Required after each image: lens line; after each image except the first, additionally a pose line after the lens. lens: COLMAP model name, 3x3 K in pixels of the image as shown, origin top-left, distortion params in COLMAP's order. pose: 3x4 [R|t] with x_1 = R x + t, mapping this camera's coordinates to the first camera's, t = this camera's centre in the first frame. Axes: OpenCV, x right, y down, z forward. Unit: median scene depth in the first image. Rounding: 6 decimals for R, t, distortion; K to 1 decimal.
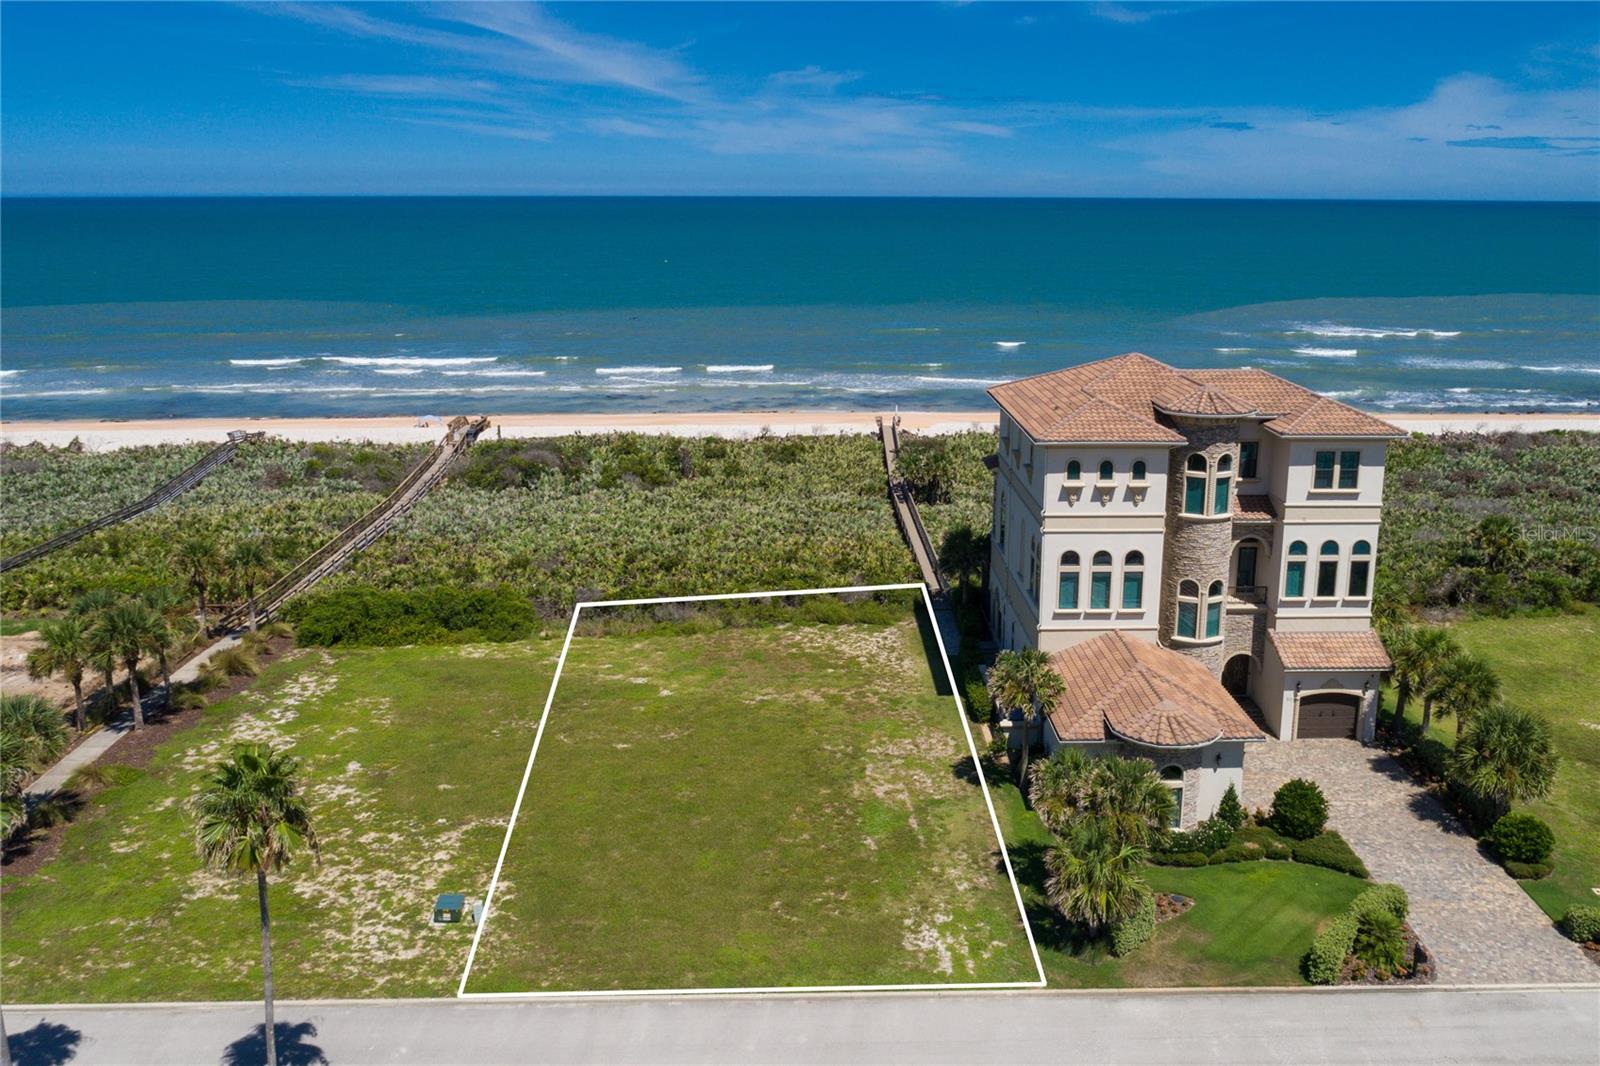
lens RADIAL K [[1366.0, 0, 834.6], [0, 1366.0, 511.7], [0, 0, 1]] dist [-0.005597, 0.007899]
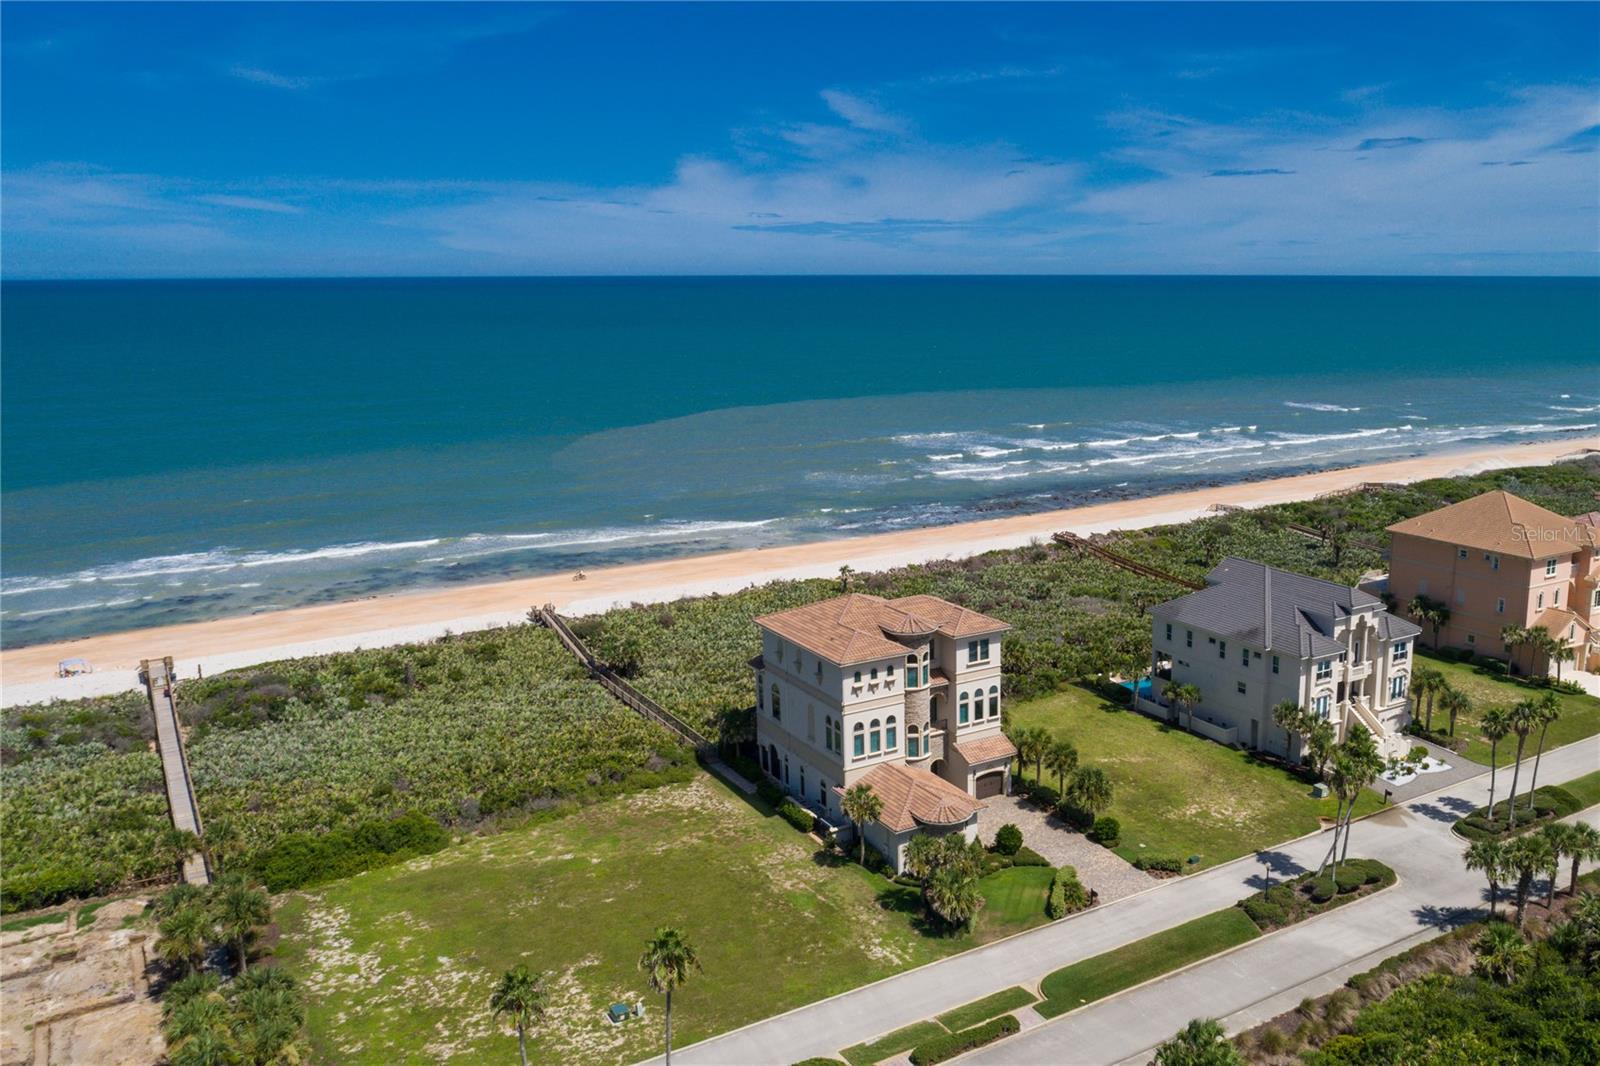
lens RADIAL K [[1326.8, 0, 968.4], [0, 1326.8, 529.2], [0, 0, 1]] dist [-0.008052, 0.007711]
pose [[0.846883, -0.108641, 0.520563, -0.563173], [0.126821, 0.991925, 0.000693, -0.199624], [-0.516435, 0.065431, 0.853823, -0.529307]]
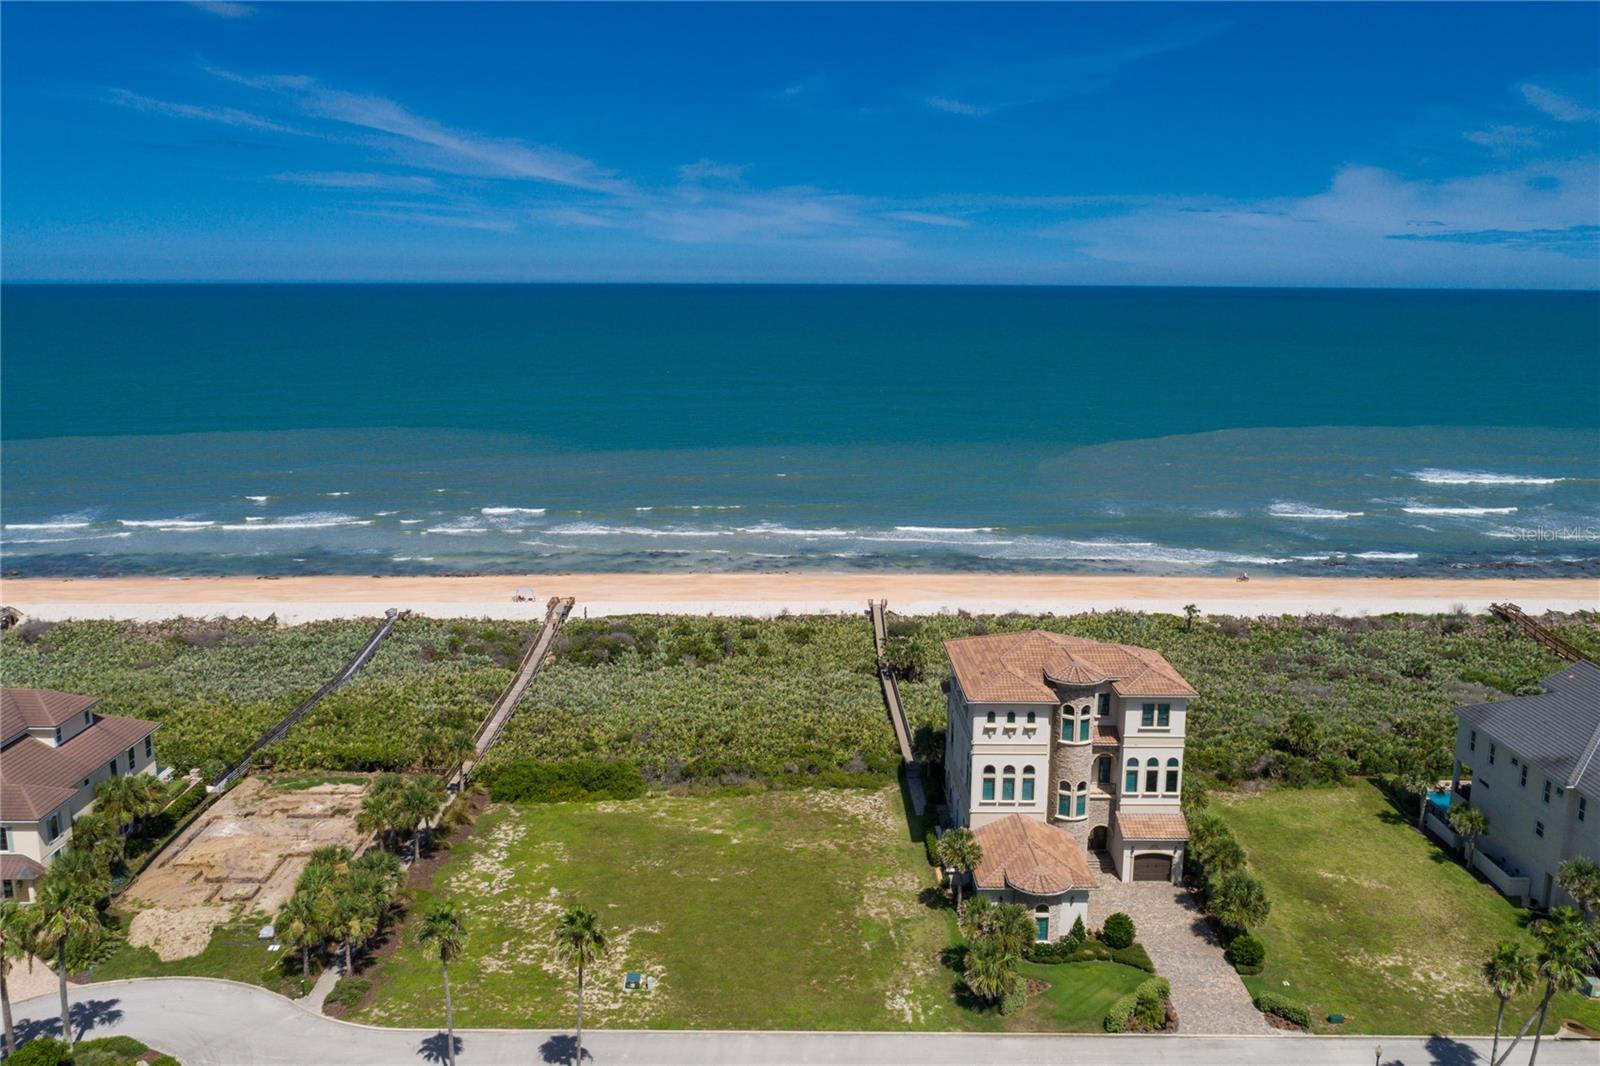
lens RADIAL K [[1315.7, 0, 779.0], [0, 1315.7, 534.5], [0, 0, 1]] dist [-0.006717, 0.008086]
pose [[0.999378, 0.007780, -0.034403, -0.027798], [-0.009046, 0.999281, -0.036824, -0.188437], [0.034092, 0.037112, 0.998729, -0.598098]]
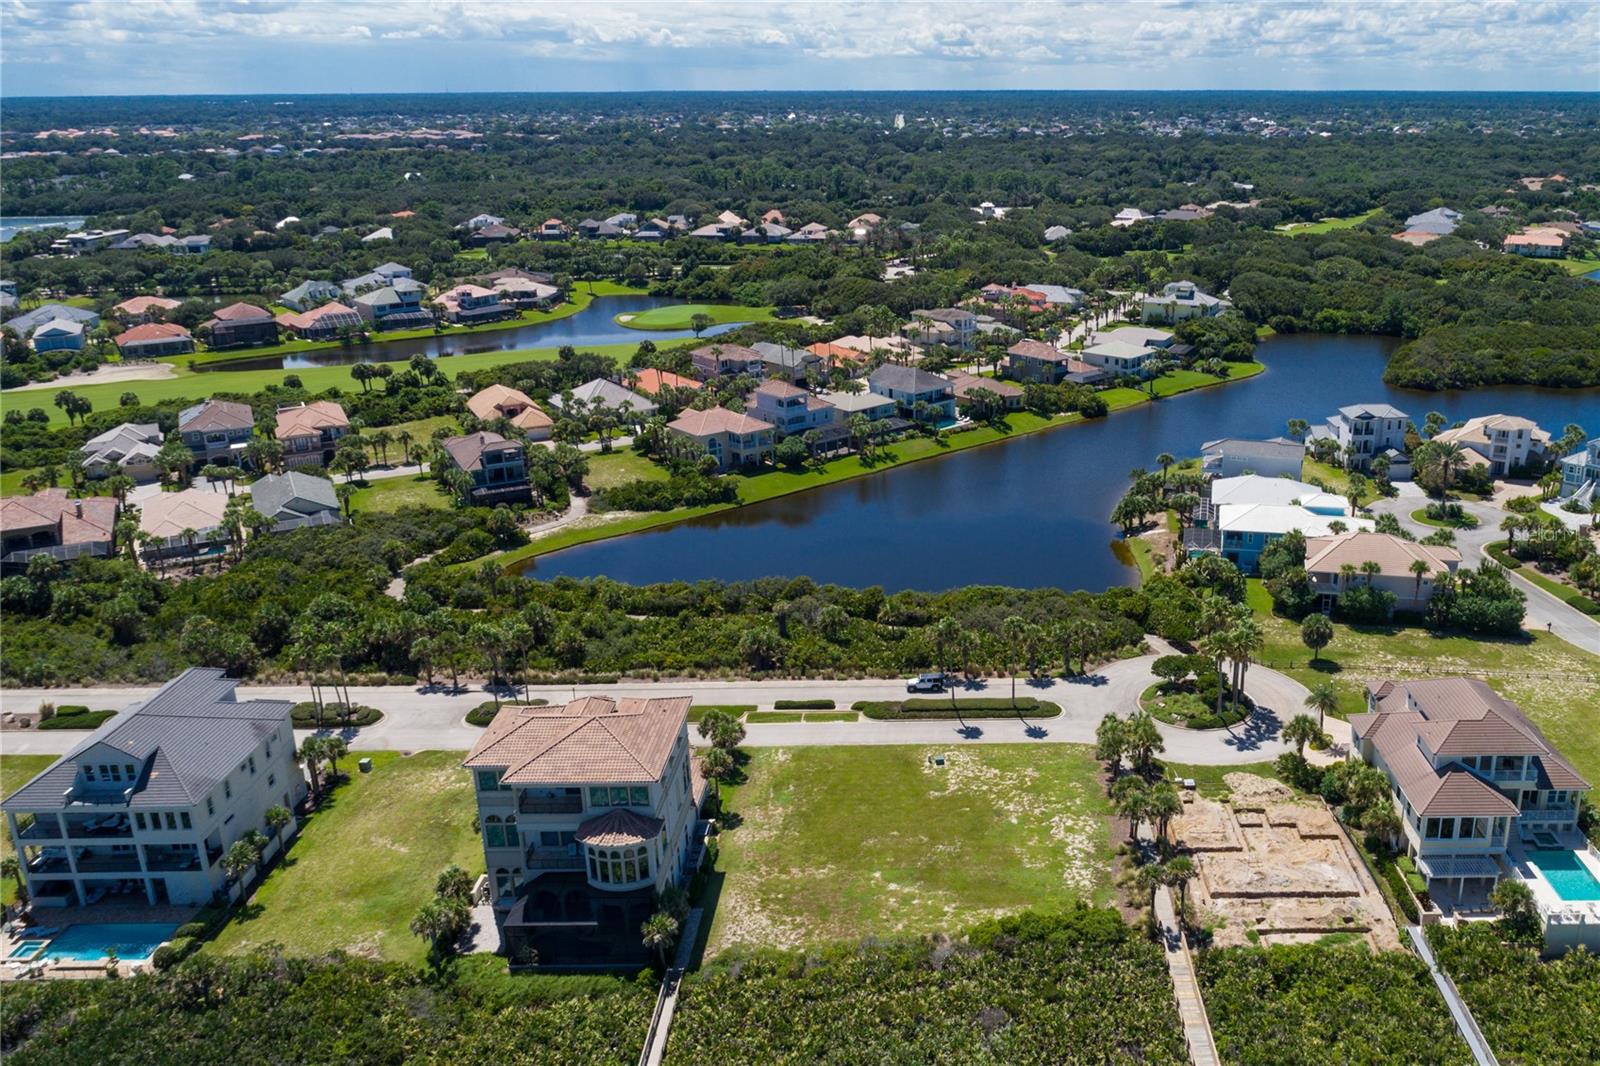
lens RADIAL K [[1343.2, 0, 971.2], [0, 1343.2, 536.0], [0, 0, 1]] dist [-0.011171, 0.001137]
pose [[-0.999973, -0.005801, 0.004563, -0.289224], [-0.002502, 0.848095, 0.529838, -1.355087], [-0.006943, 0.529812, -0.848087, 2.595345]]
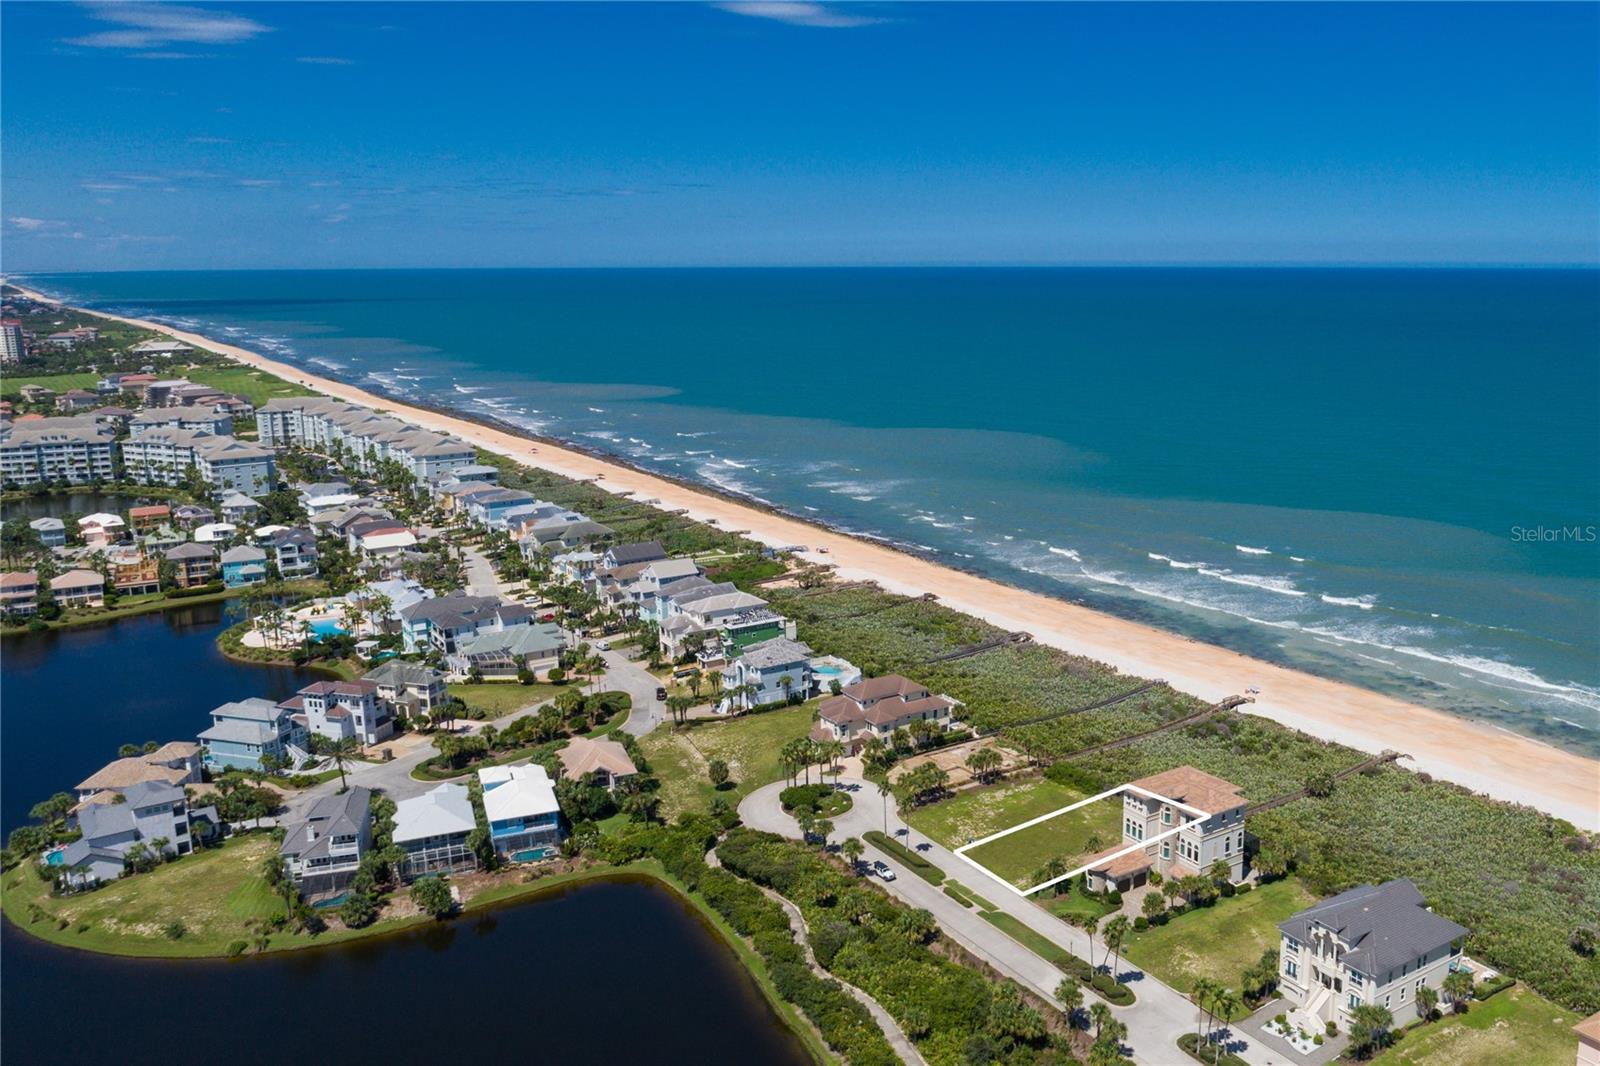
lens RADIAL K [[1343.2, 0, 971.2], [0, 1343.2, 536.0], [0, 0, 1]] dist [-0.011171, 0.001137]
pose [[0.566213, 0.169863, -0.806566, 2.741776], [-0.188562, 0.979280, 0.073865, -0.910341], [0.802401, 0.110264, 0.586510, -1.556921]]
